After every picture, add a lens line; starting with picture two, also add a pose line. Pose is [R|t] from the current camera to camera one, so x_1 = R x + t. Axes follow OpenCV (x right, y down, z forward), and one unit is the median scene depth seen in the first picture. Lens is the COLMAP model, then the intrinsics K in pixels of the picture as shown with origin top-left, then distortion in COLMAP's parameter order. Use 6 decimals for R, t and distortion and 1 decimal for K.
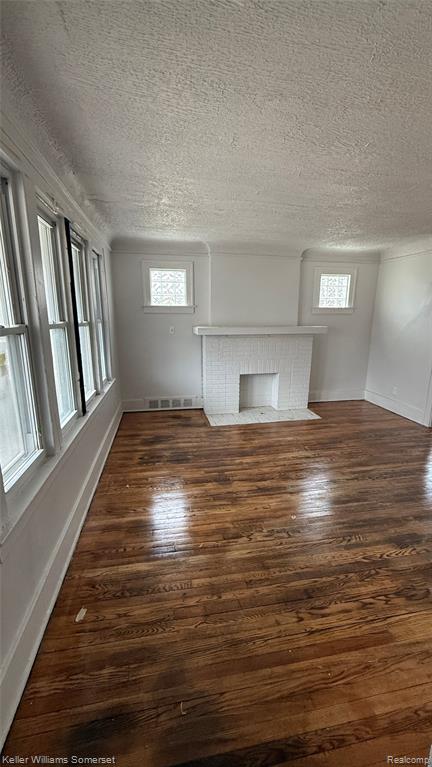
lens RADIAL K [[307.3, 0, 215.9], [0, 307.3, 380.9], [0, 0, 1]] dist [-0.001770, 0.000357]
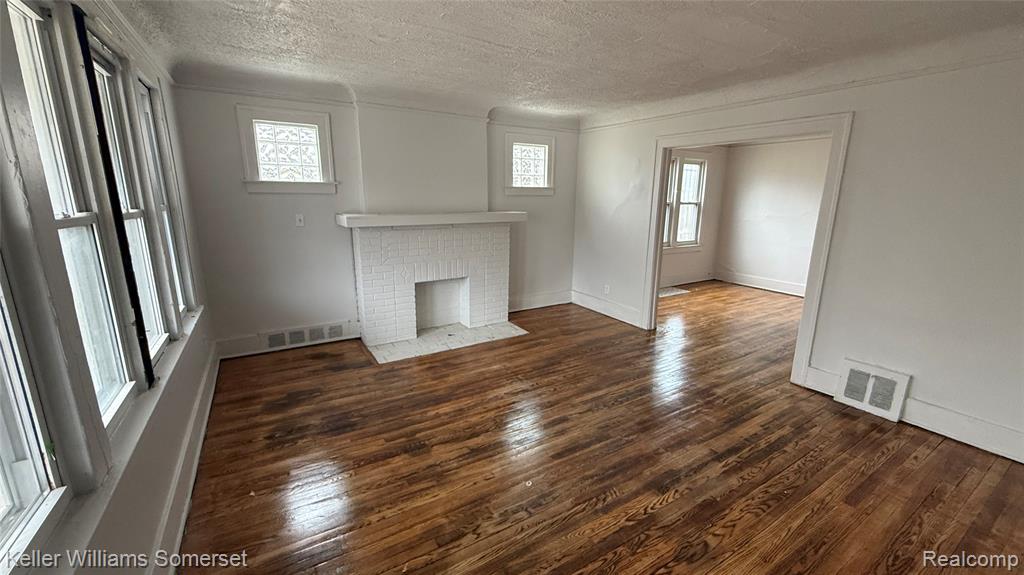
lens RADIAL K [[410.3, 0, 509.3], [0, 410.3, 285.8], [0, 0, 1]] dist [-0.001770, 0.000357]
pose [[0.935606, -0.072057, 0.345614, -0.061302], [0.069500, 0.997385, 0.019804, -0.025561], [-0.346137, 0.005491, 0.938168, 0.088267]]
